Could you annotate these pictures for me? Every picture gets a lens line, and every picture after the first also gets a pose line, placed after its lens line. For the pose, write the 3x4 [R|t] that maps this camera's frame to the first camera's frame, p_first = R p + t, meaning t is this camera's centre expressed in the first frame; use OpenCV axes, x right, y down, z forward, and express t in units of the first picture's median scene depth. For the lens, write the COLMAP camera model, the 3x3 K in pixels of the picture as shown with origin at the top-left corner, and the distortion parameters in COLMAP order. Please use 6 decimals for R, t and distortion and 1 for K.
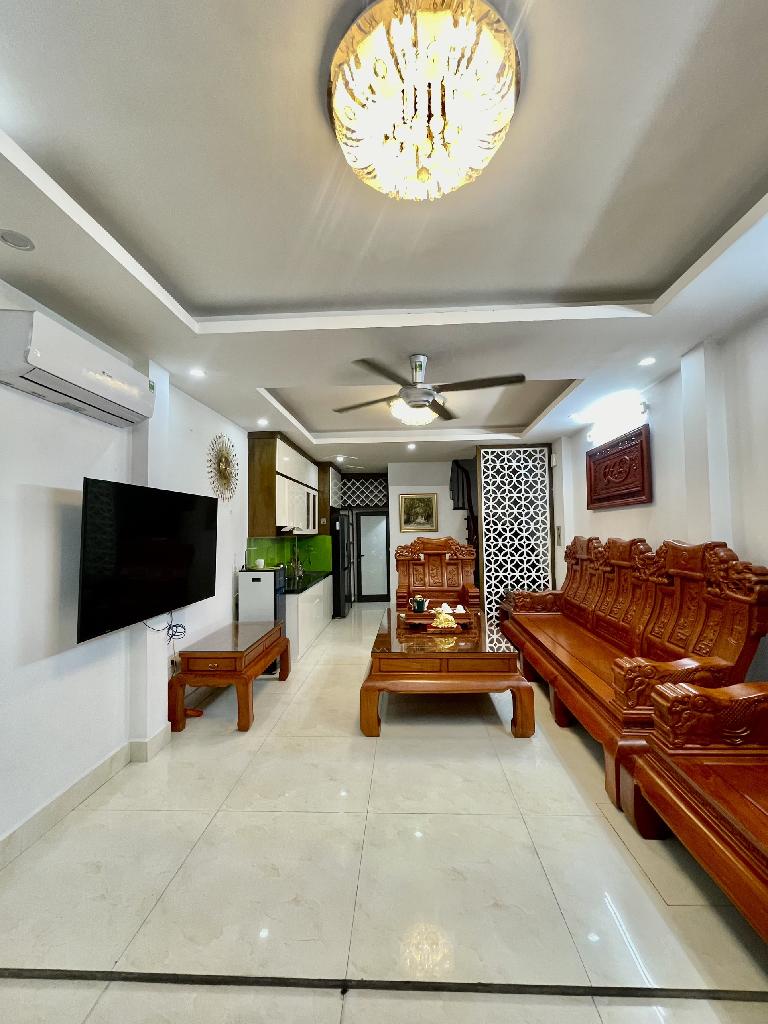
lens RADIAL K [[421.7, 0, 386.5], [0, 421.7, 510.3], [0, 0, 1]] dist [-0.002033, -0.000037]
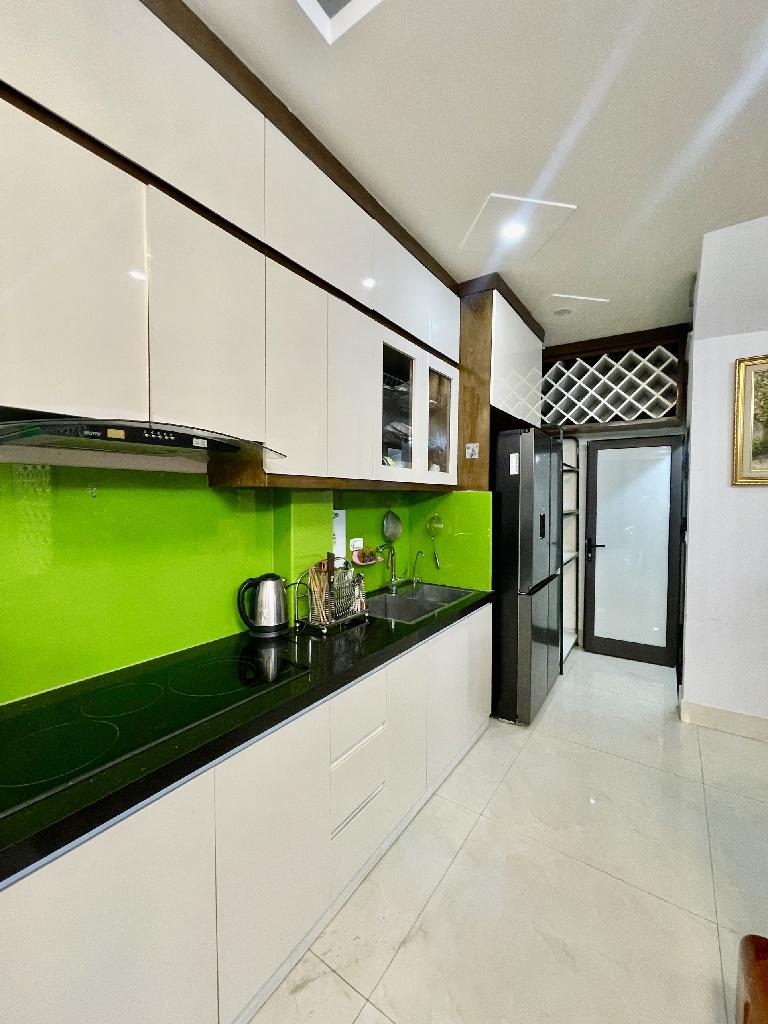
lens RADIAL K [[421.7, 0, 388.2], [0, 421.7, 505.2], [0, 0, 1]] dist [-0.002033, -0.000037]
pose [[0.847990, 0.040208, -0.528484, -0.017912], [-0.005195, 0.997701, 0.067572, 0.047084], [0.529986, -0.054555, 0.846250, 0.636514]]
